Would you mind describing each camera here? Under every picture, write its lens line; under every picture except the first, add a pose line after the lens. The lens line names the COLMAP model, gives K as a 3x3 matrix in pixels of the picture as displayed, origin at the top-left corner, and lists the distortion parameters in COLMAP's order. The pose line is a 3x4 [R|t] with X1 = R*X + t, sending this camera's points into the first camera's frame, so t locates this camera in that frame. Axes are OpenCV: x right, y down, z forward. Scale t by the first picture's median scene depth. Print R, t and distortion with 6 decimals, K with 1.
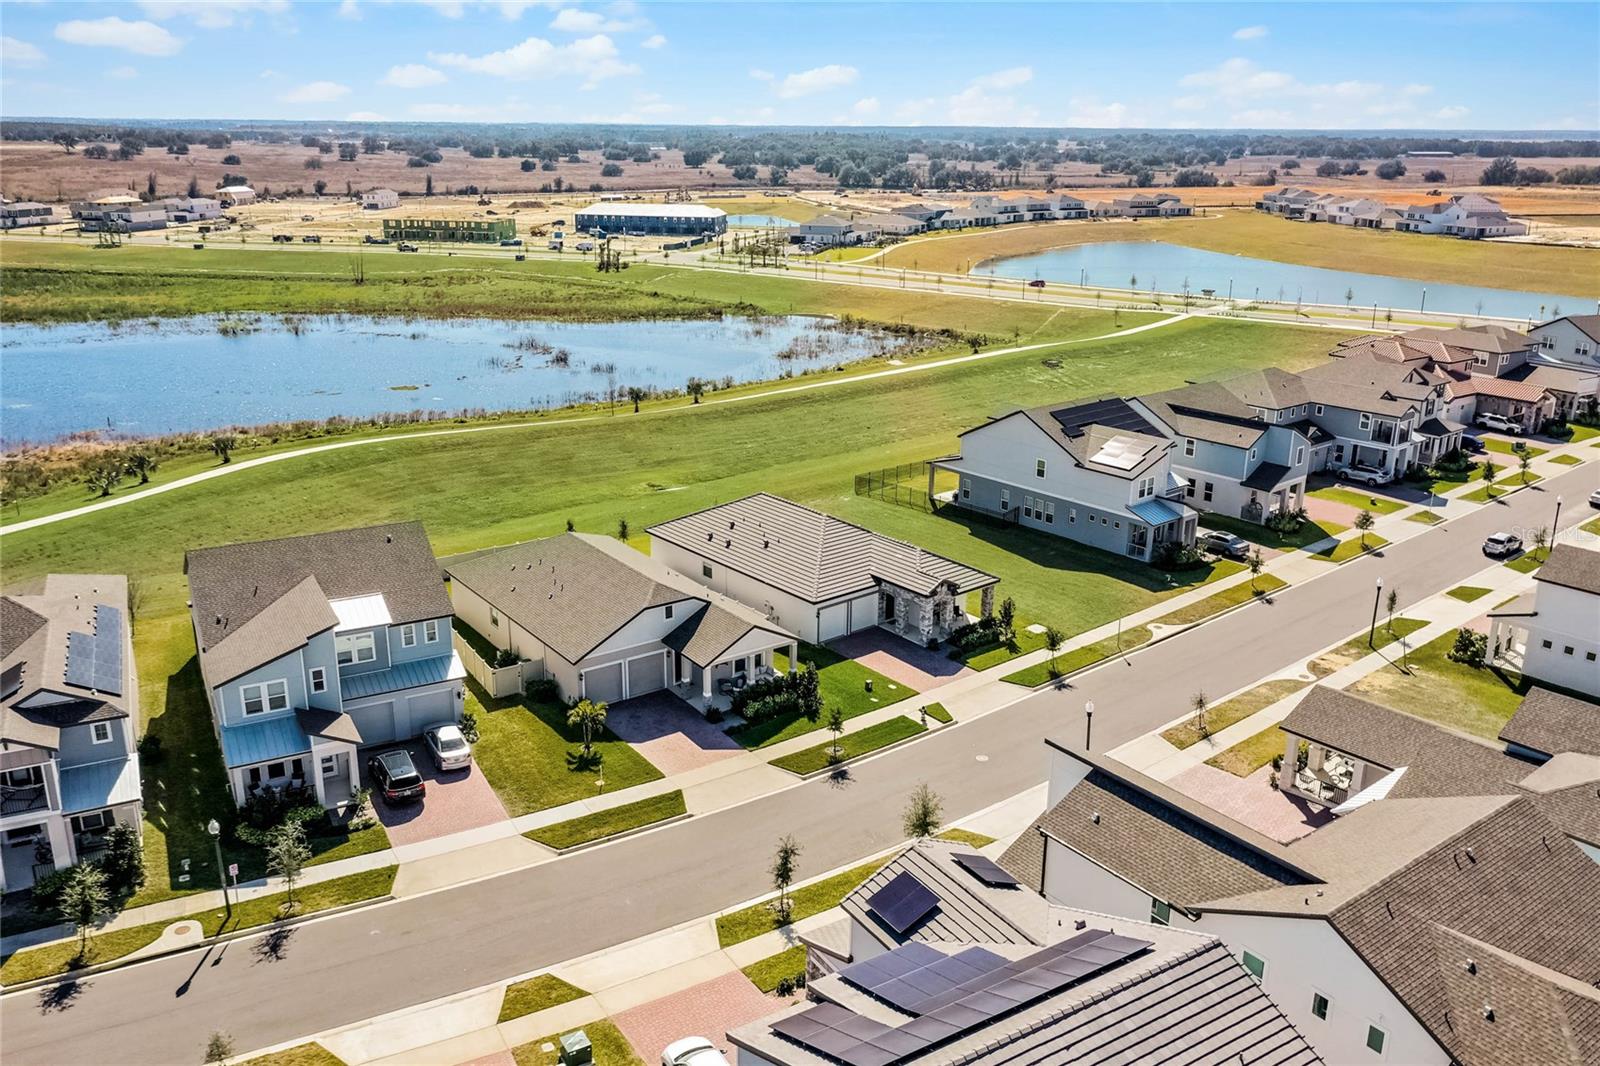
lens RADIAL K [[1266.2, 0, 797.4], [0, 1266.2, 537.1], [0, 0, 1]] dist [0.011161, -0.002436]
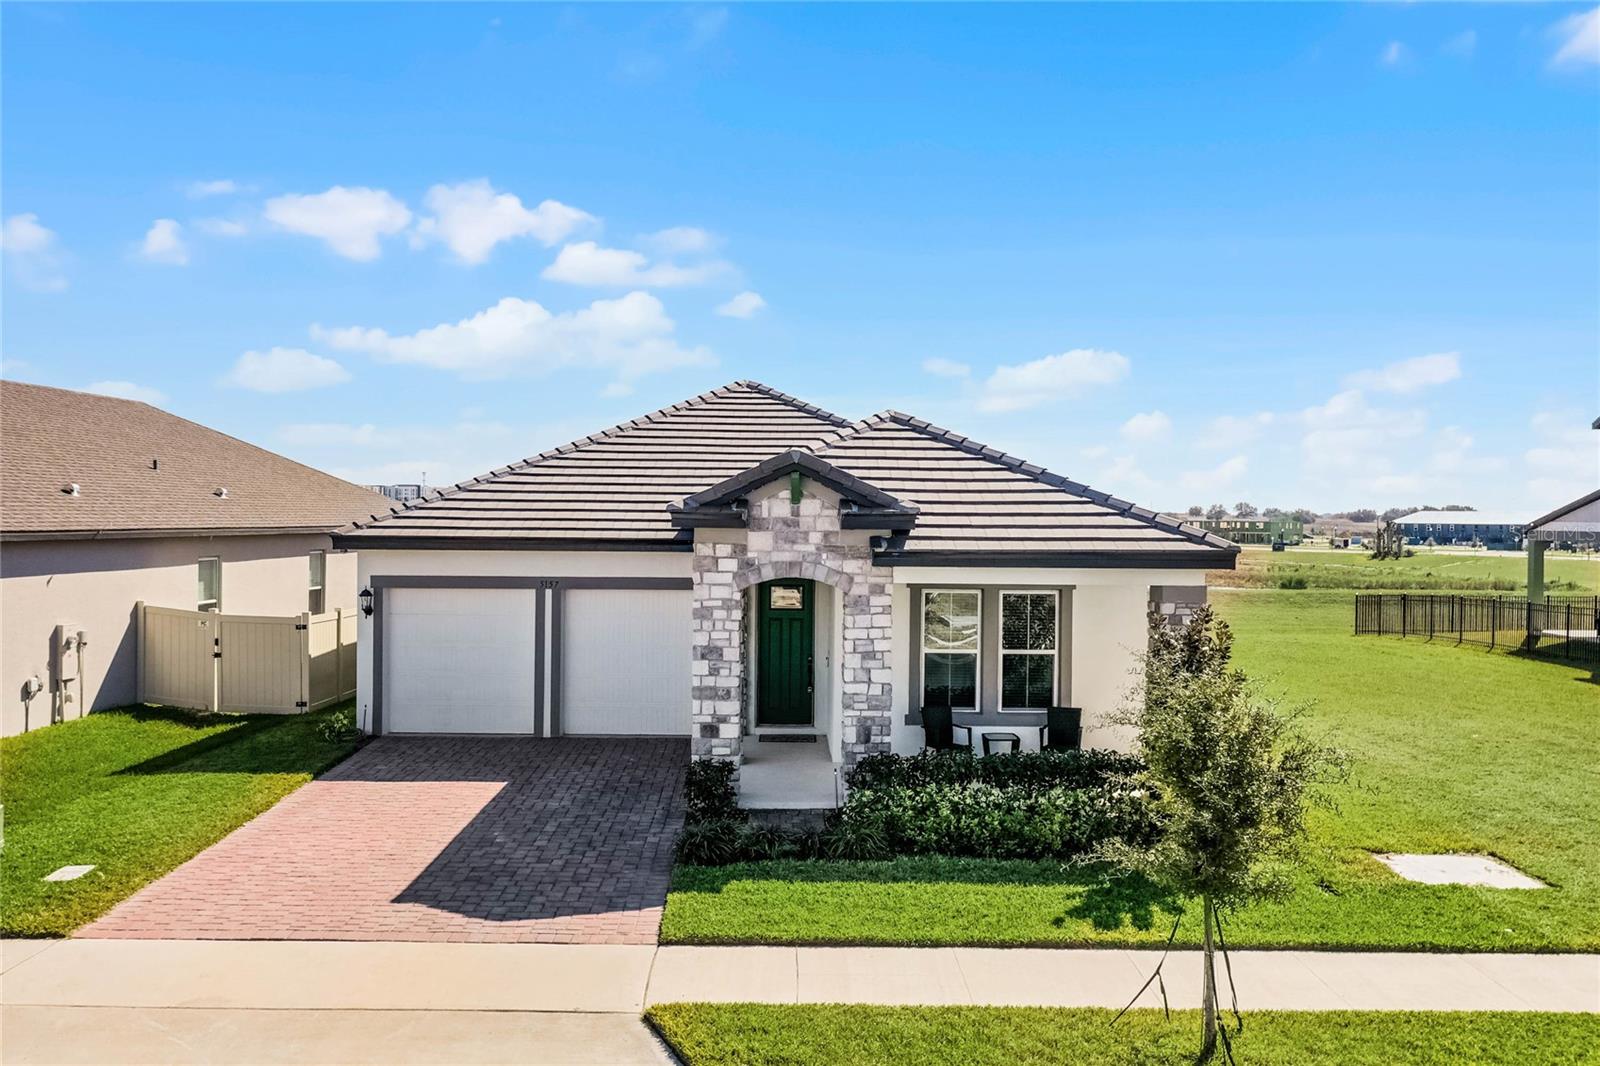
lens RADIAL K [[1270.5, 0, 797.8], [0, 1270.5, 534.5], [0, 0, 1]] dist [0.010417, -0.002711]
pose [[0.776875, 0.005234, -0.629633, 0.075828], [-0.194684, 0.952963, -0.232290, 0.028739], [0.598802, 0.303040, 0.741352, 0.274993]]
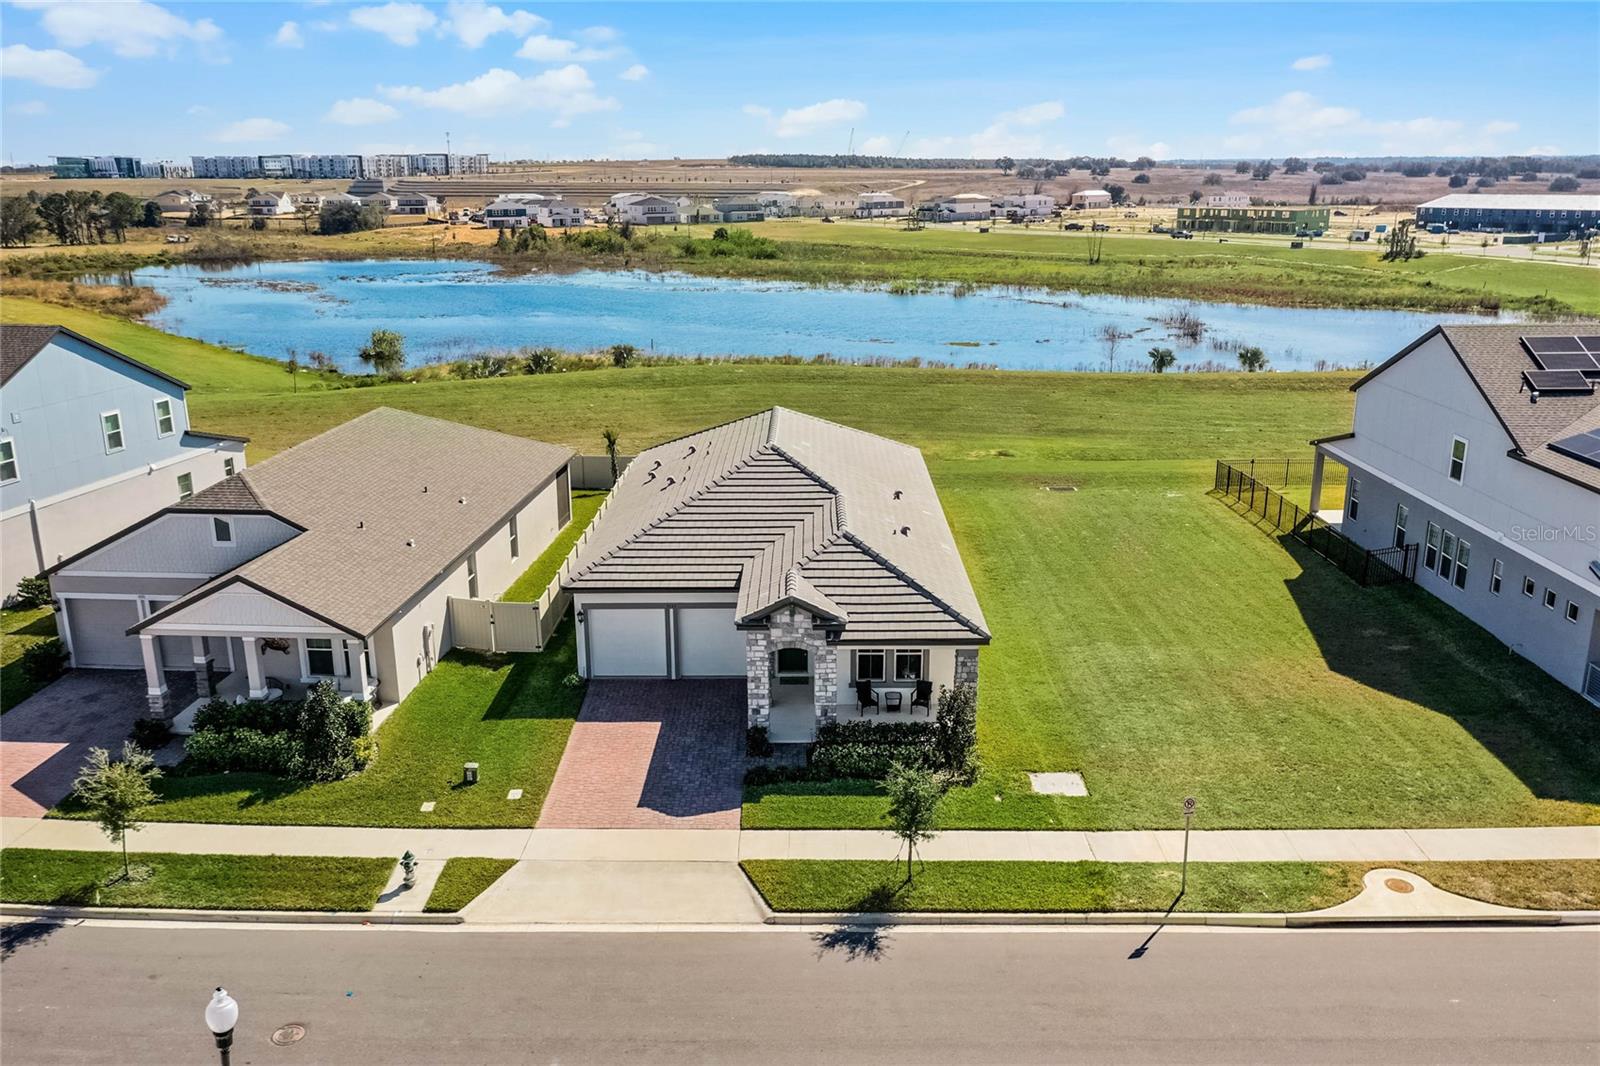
lens RADIAL K [[1266.2, 0, 797.4], [0, 1266.2, 537.1], [0, 0, 1]] dist [0.011161, -0.002436]
pose [[0.759097, 0.167262, -0.629123, 0.121945], [-0.185722, 0.981907, 0.036963, -0.000826], [0.623923, 0.088783, 0.776427, 0.213563]]
